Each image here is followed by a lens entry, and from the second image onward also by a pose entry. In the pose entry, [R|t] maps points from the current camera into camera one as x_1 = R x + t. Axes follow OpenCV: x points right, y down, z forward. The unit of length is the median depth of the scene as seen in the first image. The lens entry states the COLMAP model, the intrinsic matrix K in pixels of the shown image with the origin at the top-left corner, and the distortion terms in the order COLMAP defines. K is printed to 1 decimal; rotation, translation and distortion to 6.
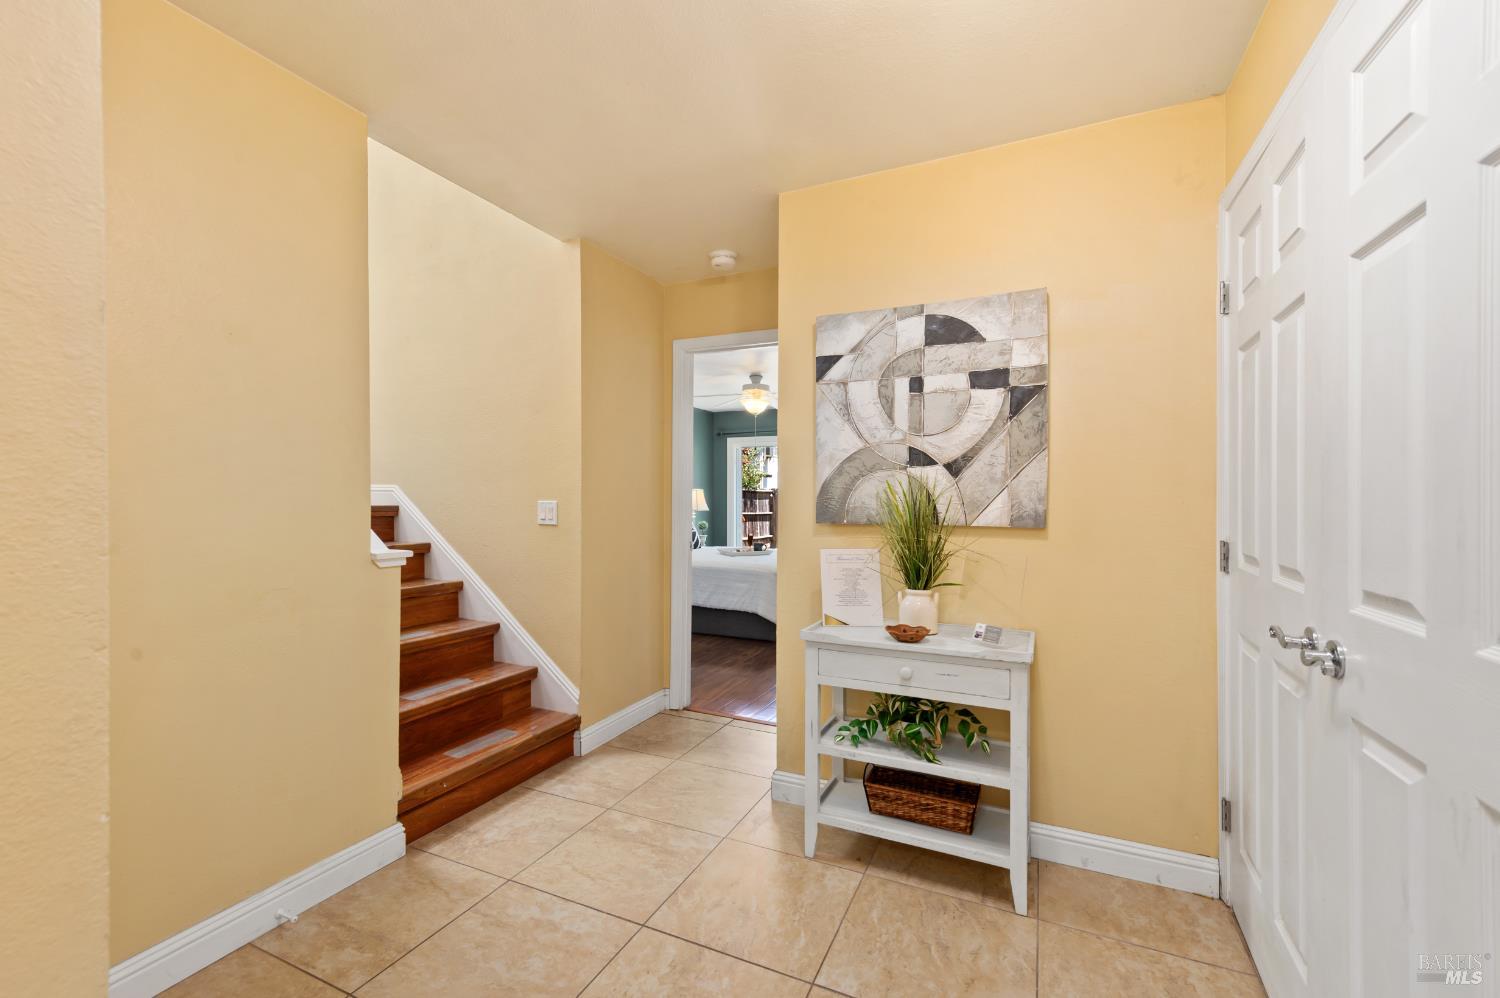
lens RADIAL K [[628.4, 0, 750.0], [0, 628.4, 499.0], [0, 0, 1]] dist [0.000823, 0.000126]
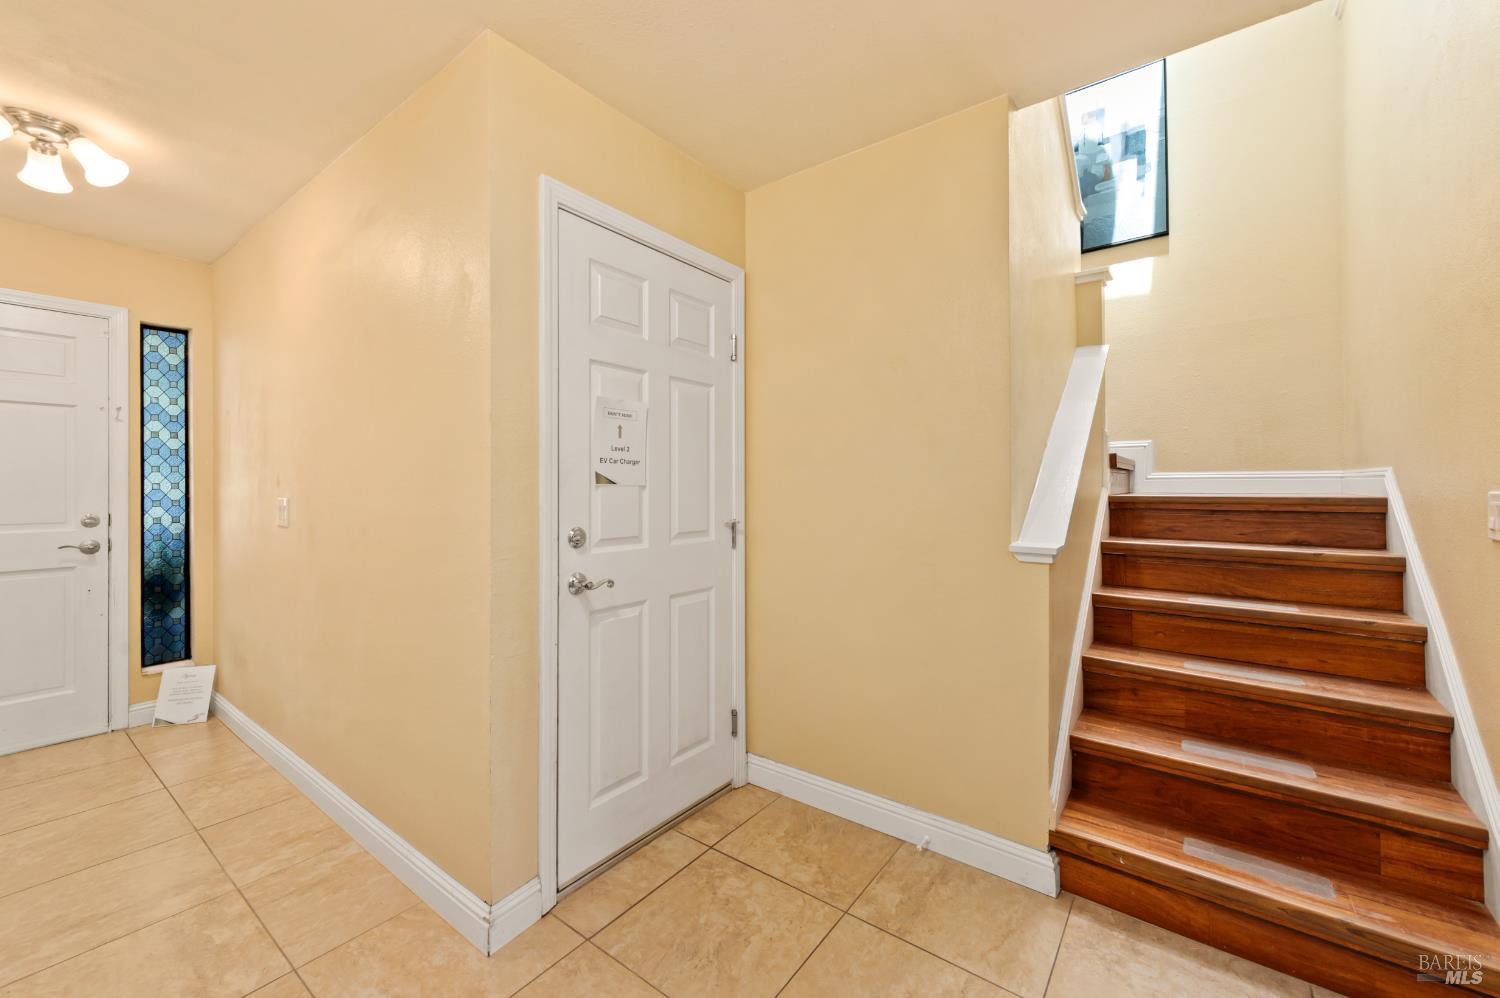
lens RADIAL K [[594.6, 0, 744.4], [0, 594.6, 484.8], [0, 0, 1]] dist [0.000772, 0.000244]
pose [[-0.218409, -0.004434, -0.975847, 0.316462], [-0.002375, 0.999989, -0.004012, 0.000802], [0.975855, 0.001441, -0.218417, 0.690369]]
